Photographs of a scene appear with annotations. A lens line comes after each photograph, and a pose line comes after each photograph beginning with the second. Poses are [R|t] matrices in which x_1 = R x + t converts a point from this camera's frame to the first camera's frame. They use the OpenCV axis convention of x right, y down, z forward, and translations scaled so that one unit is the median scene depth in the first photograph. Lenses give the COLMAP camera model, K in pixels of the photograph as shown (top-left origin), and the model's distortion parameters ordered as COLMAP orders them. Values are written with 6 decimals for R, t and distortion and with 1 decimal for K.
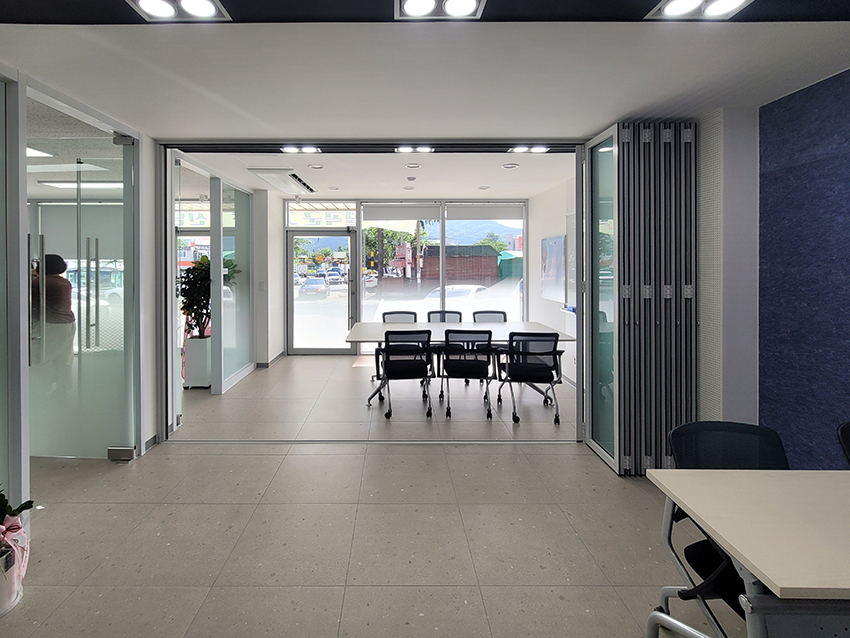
lens RADIAL K [[359.8, 0, 435.1], [0, 359.8, 314.2], [0, 0, 1]] dist [-0.009230, -0.000728]
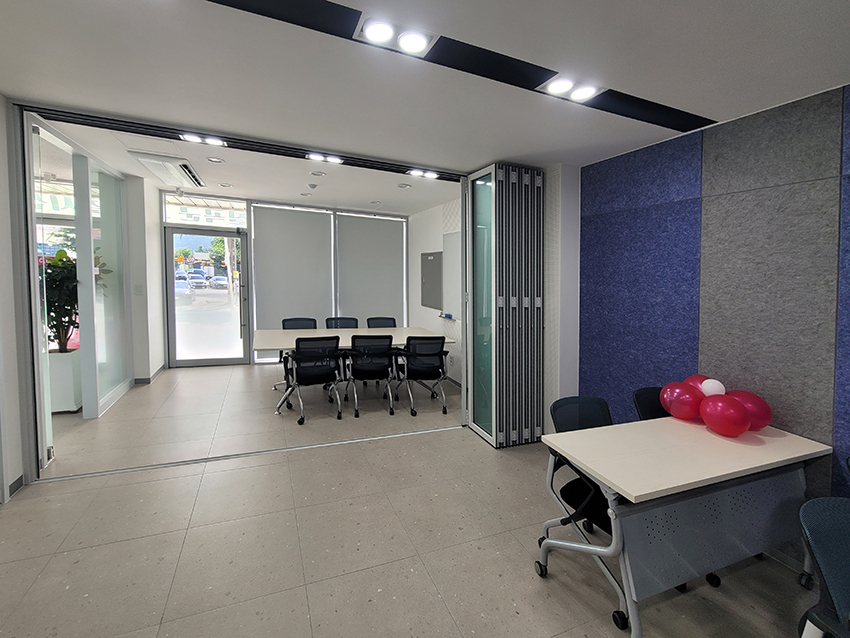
lens RADIAL K [[341.0, 0, 424.6], [0, 341.0, 330.2], [0, 0, 1]] dist [-0.012587, 0.000755]
pose [[0.931243, -0.016574, 0.364022, -0.144398], [0.006042, 0.999530, 0.030052, -0.001207], [-0.364349, -0.025787, 0.930906, -0.007879]]
